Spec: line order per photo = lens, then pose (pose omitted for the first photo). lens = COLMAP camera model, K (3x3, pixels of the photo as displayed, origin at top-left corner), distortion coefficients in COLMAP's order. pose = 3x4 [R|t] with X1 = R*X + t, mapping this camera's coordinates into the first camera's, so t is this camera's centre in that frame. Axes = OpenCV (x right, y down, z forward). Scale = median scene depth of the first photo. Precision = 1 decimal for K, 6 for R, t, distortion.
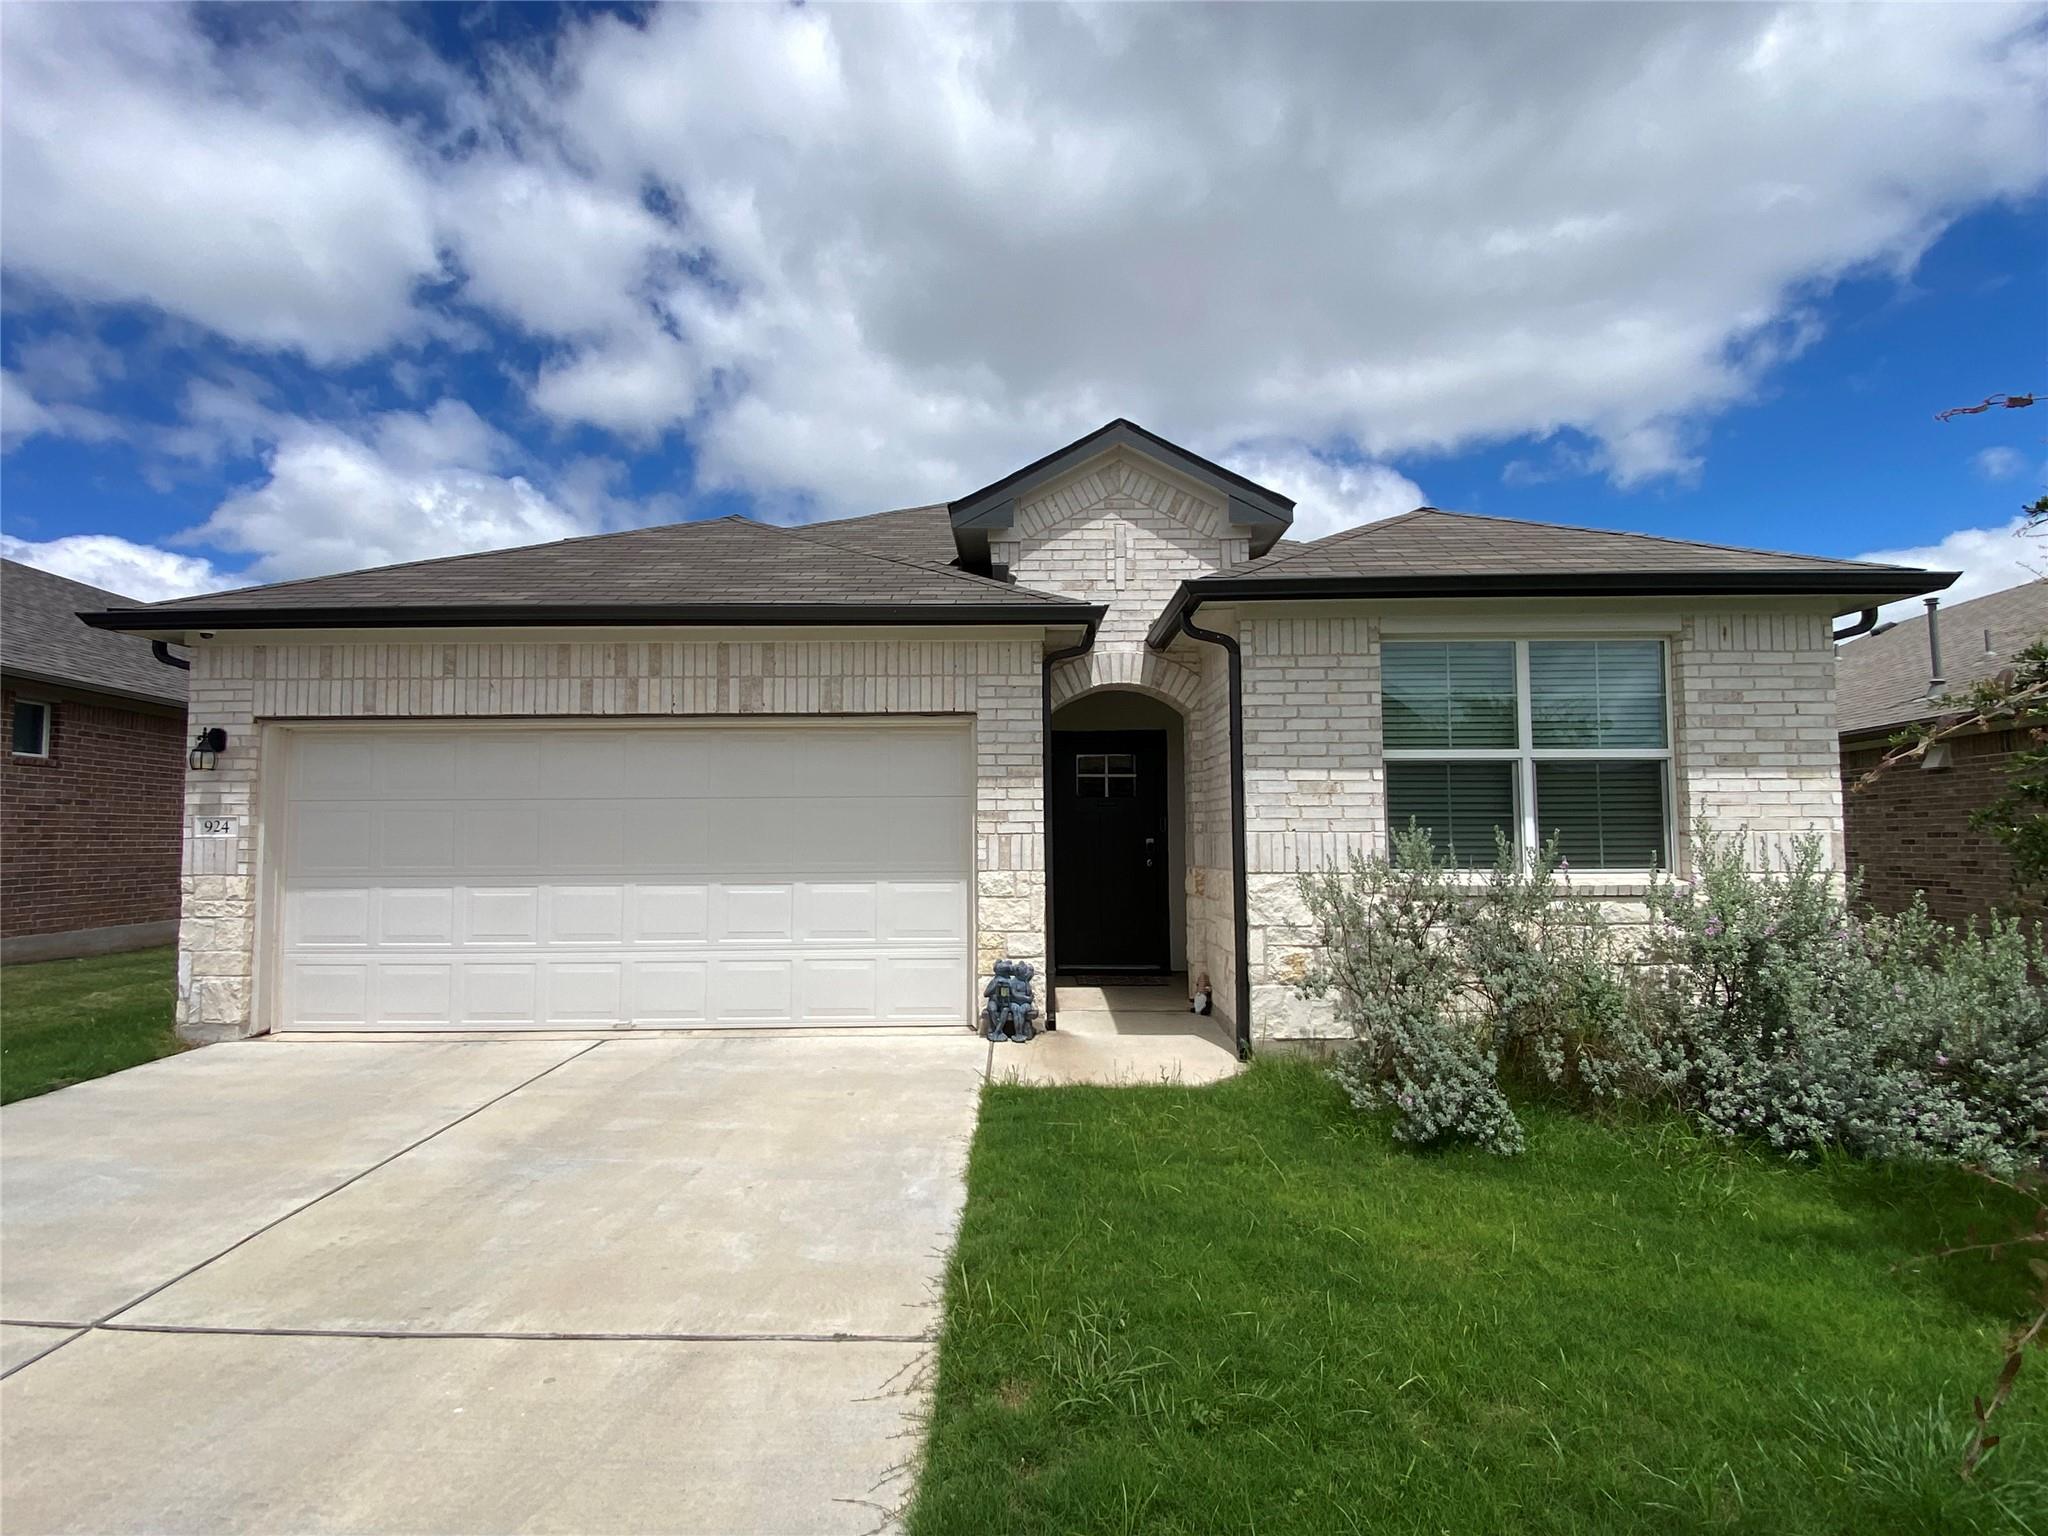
lens RADIAL K [[1032.6, 0, 1017.5], [0, 1032.6, 760.8], [0, 0, 1]] dist [0.047903, -0.037469]
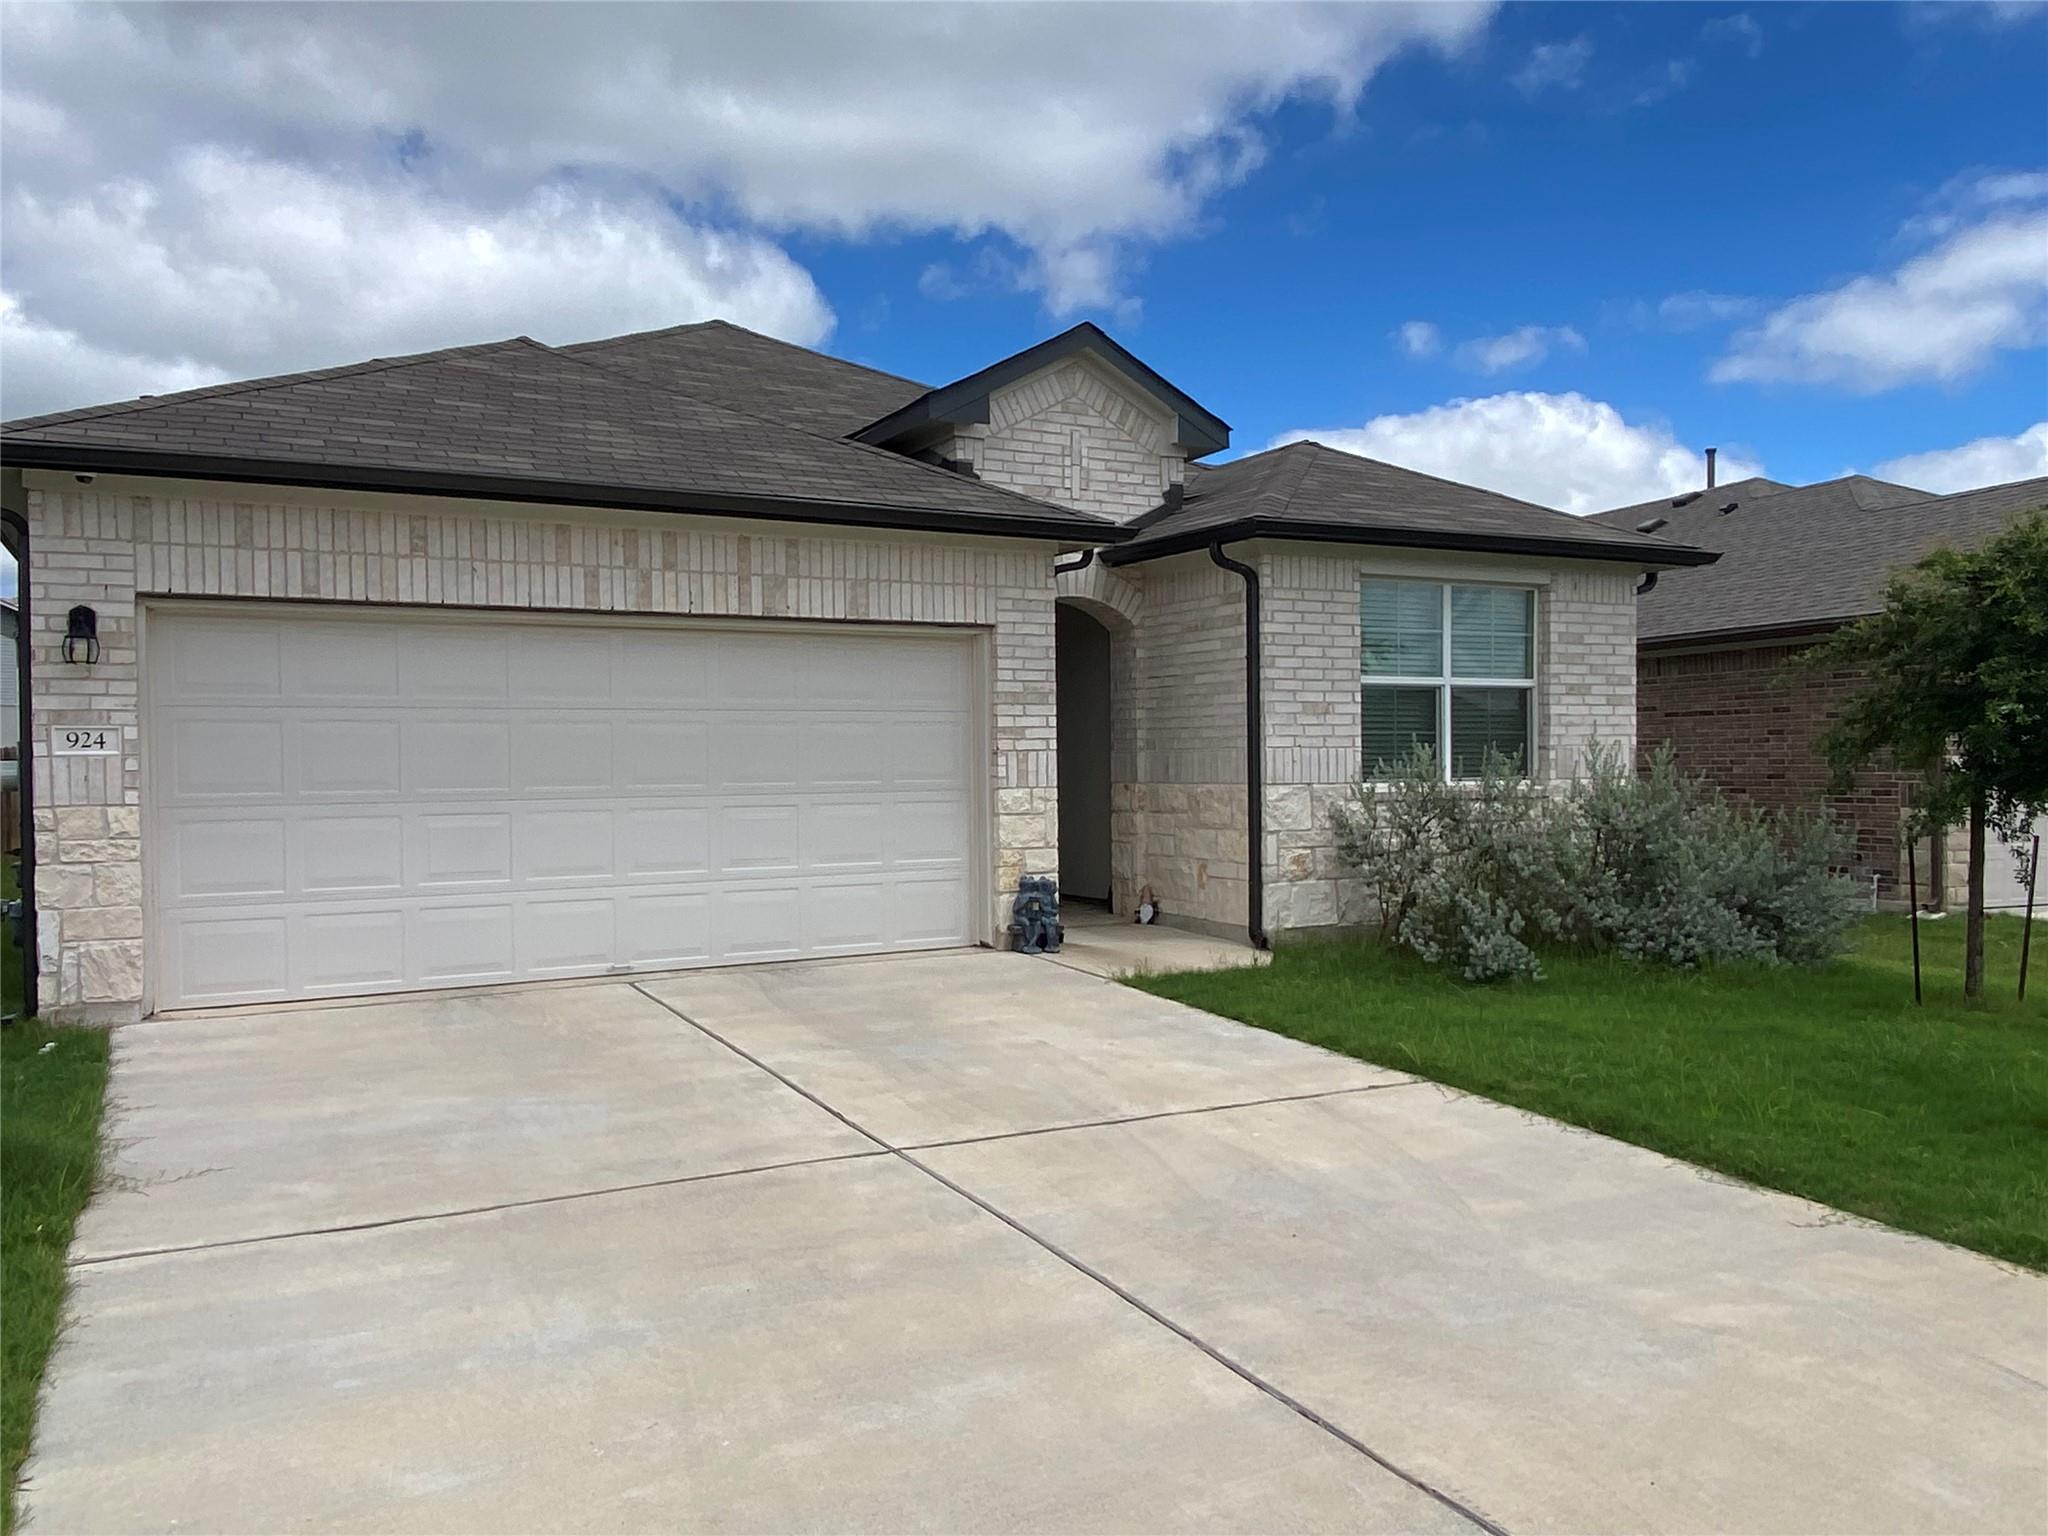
lens RADIAL K [[1473.0, 0, 1024.0], [0, 1473.0, 768.0], [0, 0, 1]] dist [0.066988, -0.004021]
pose [[0.881600, -0.007241, 0.471941, -0.678674], [-0.029949, 0.997009, 0.071241, -0.012996], [-0.471045, -0.076940, 0.878747, -0.240830]]
